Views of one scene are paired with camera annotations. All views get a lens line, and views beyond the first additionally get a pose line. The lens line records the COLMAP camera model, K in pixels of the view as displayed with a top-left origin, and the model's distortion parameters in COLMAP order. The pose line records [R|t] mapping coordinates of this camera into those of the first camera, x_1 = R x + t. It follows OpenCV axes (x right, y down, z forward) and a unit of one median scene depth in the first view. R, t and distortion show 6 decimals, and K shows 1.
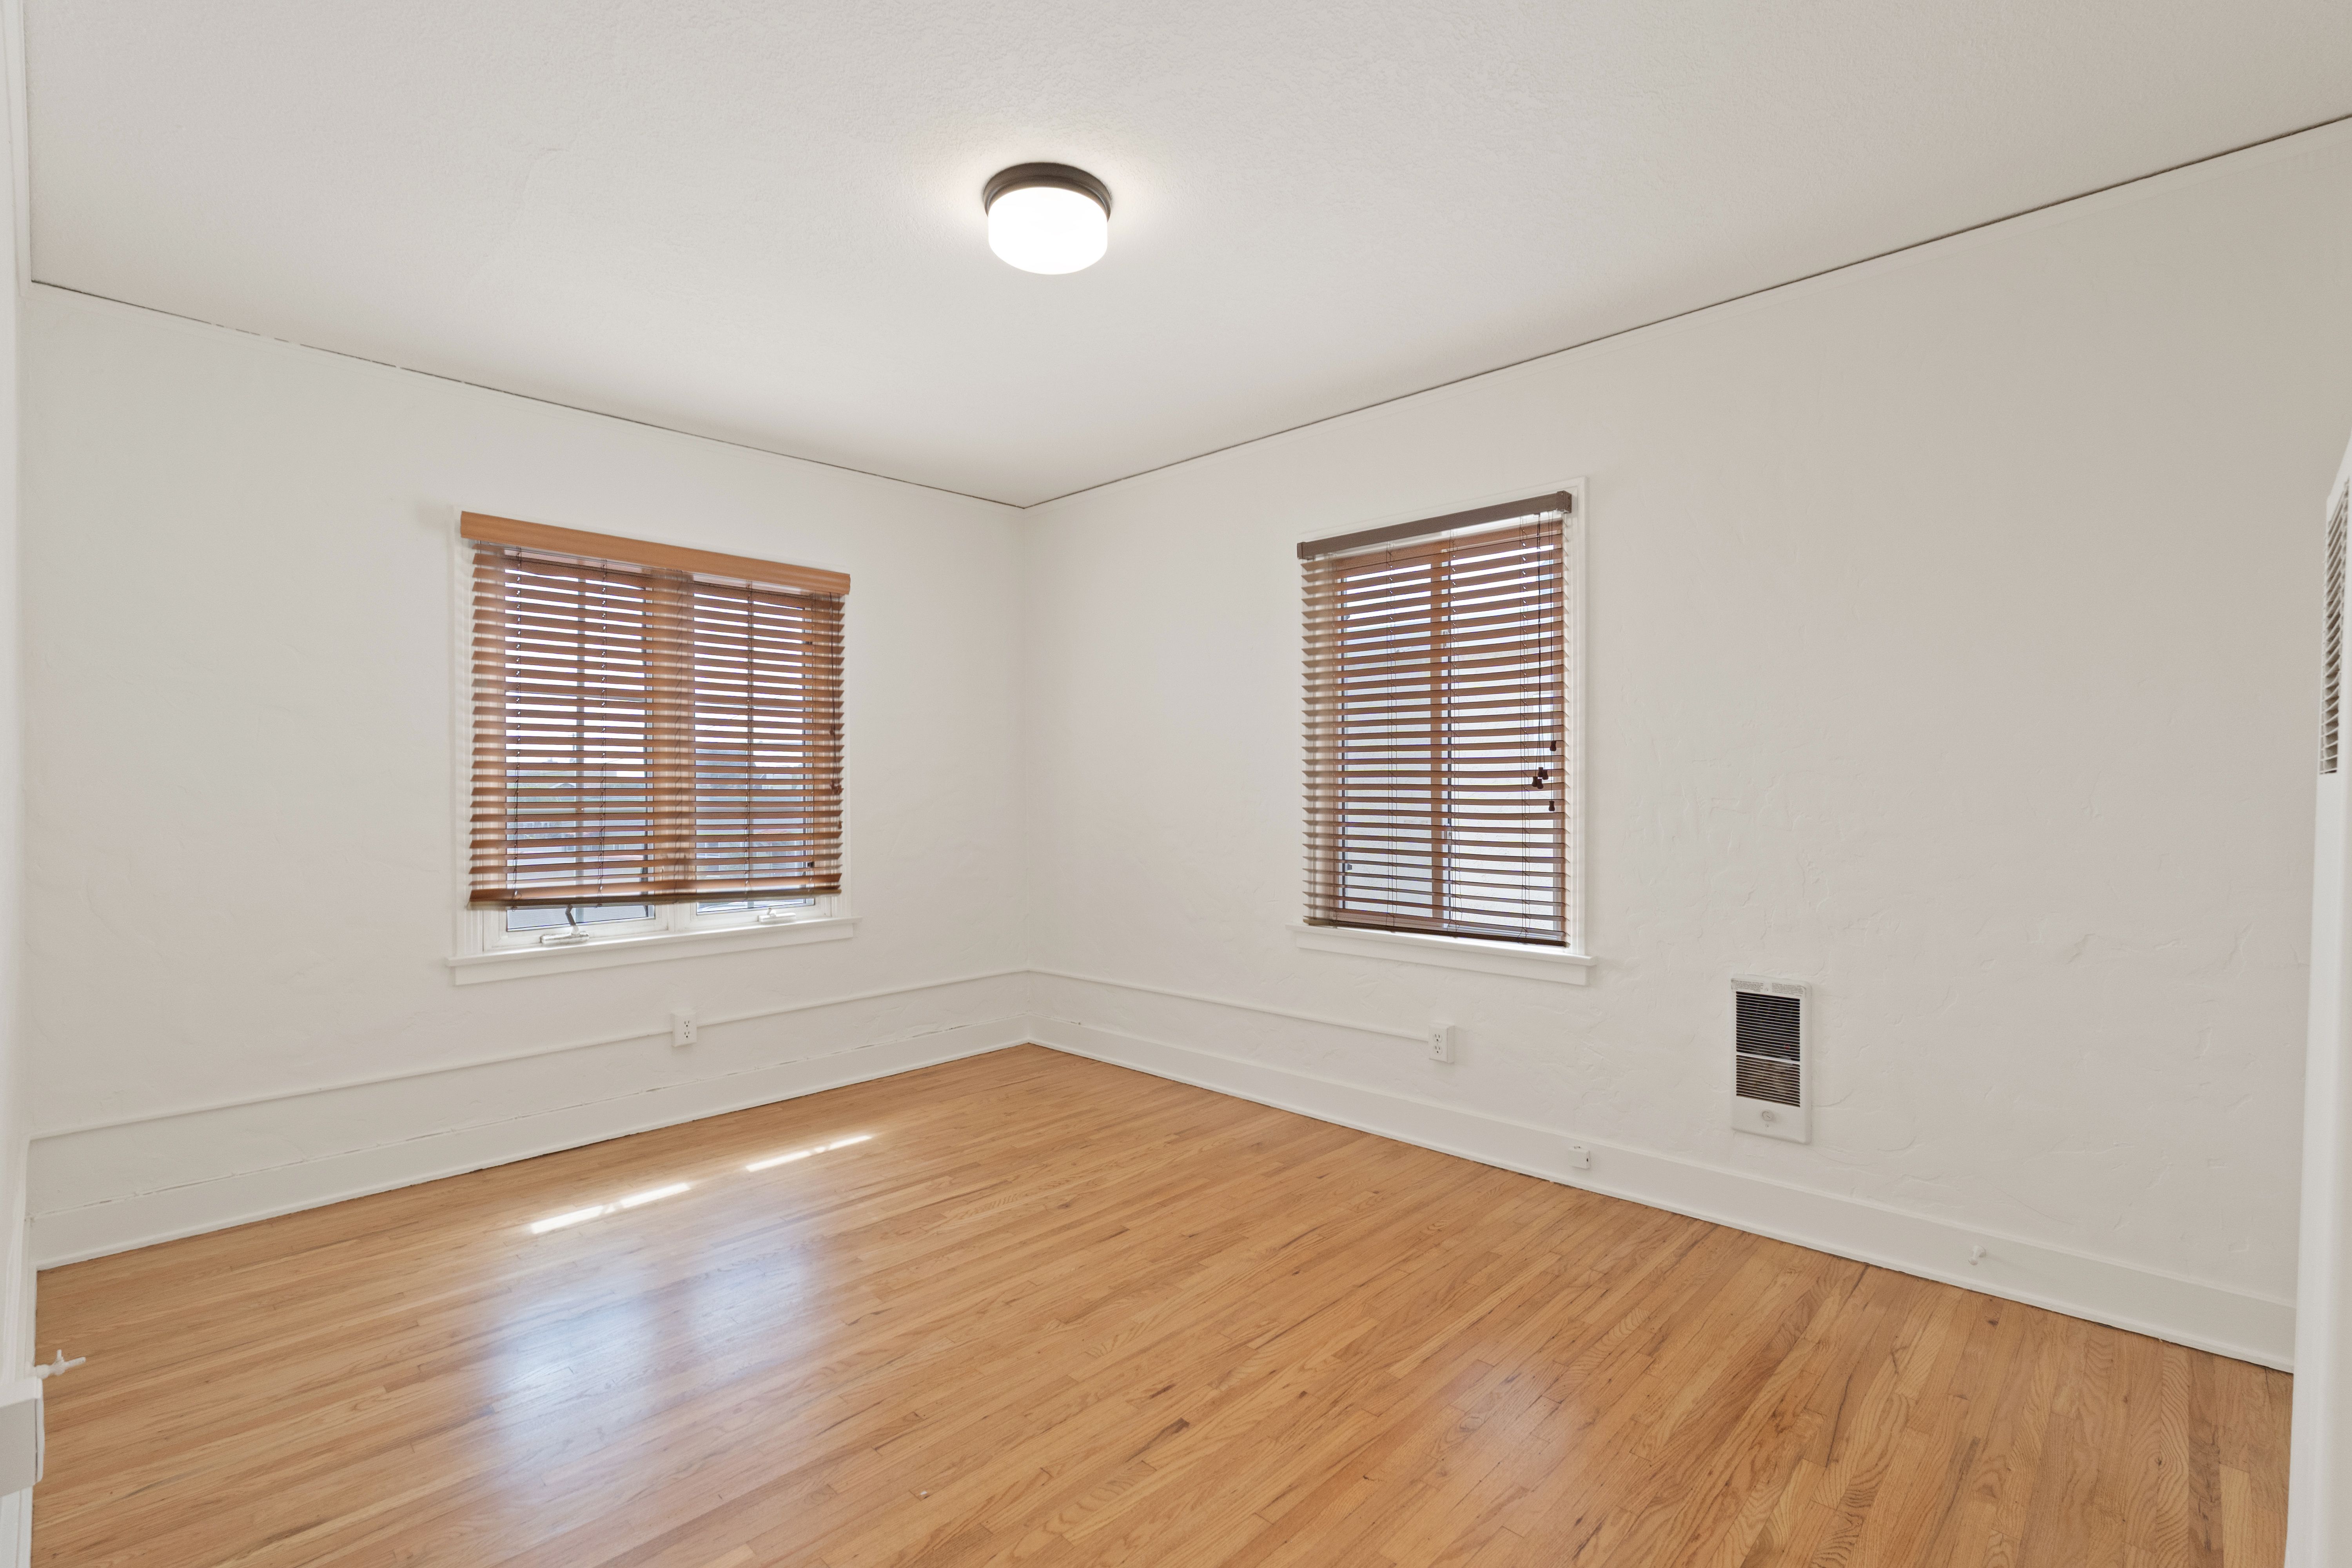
lens RADIAL K [[1037.6, 0, 1176.0], [0, 1037.6, 784.0], [0, 0, 1]] dist [-0.001293, 0.000092]
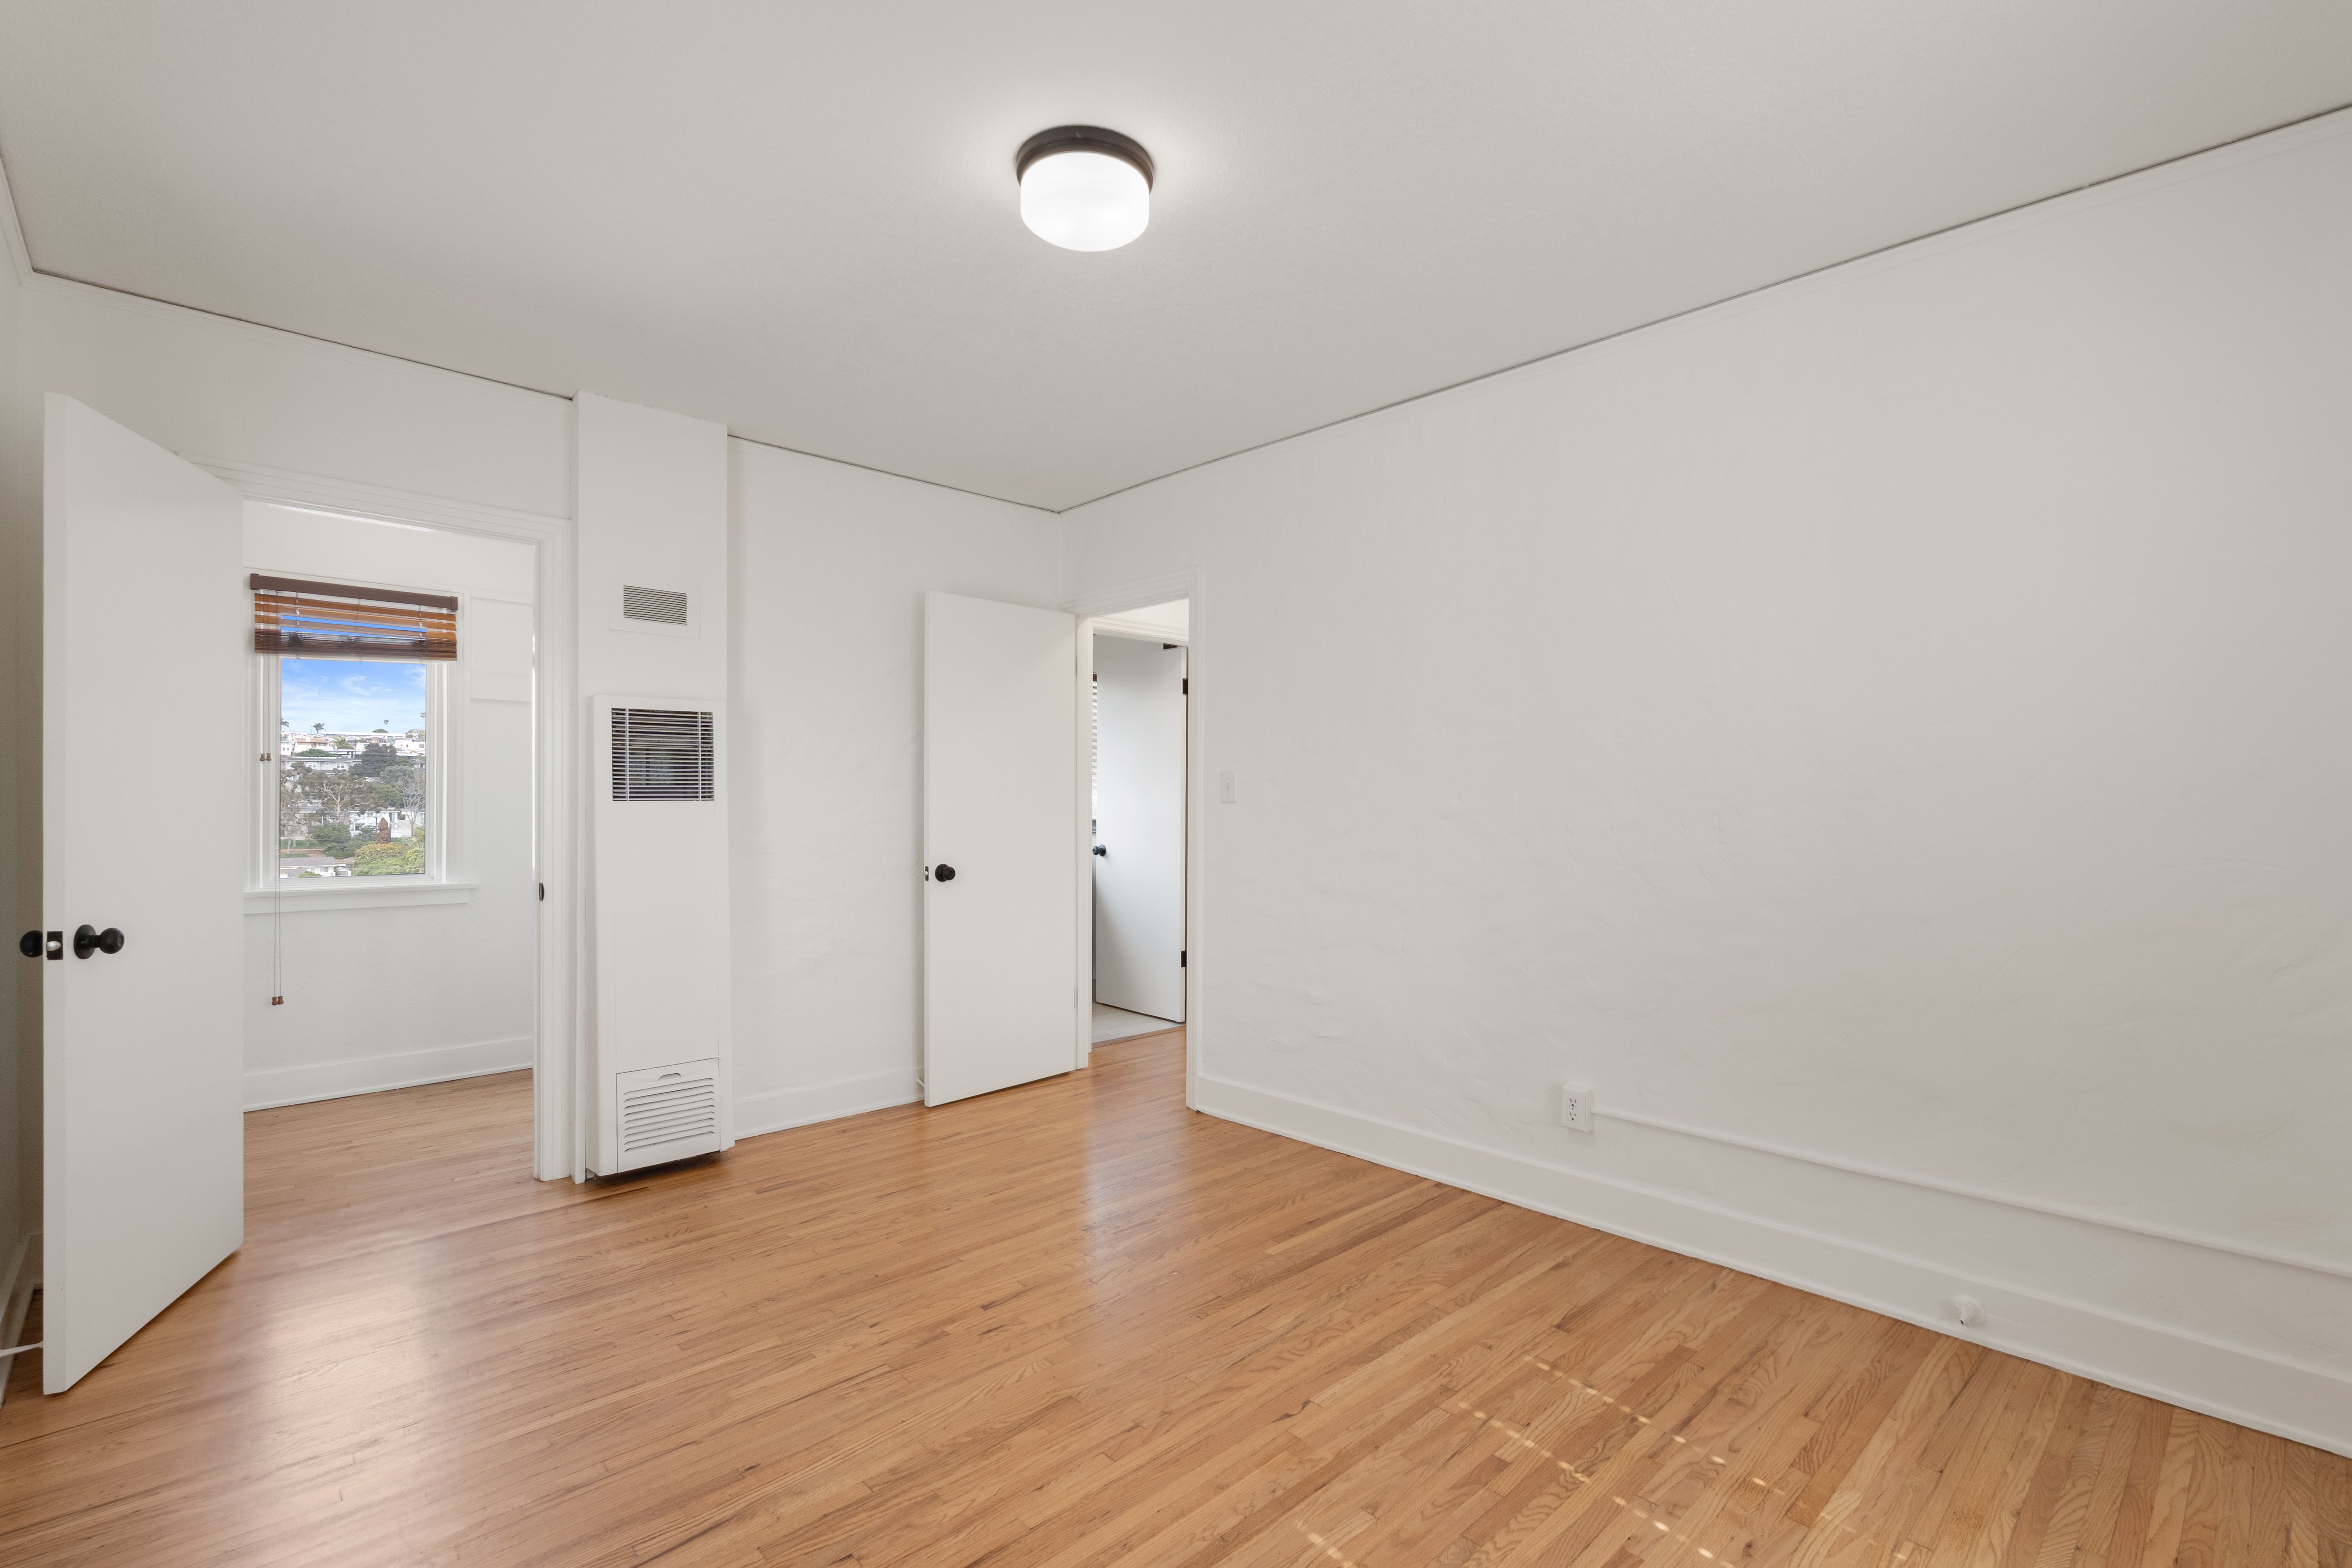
lens RADIAL K [[1037.6, 0, 1176.0], [0, 1037.6, 784.0], [0, 0, 1]] dist [-0.001293, 0.000092]
pose [[-0.998592, 0.004504, 0.052852, -0.259742], [0.003392, 0.999771, -0.021115, 0.005940], [-0.052935, -0.020906, -0.998379, 1.994211]]
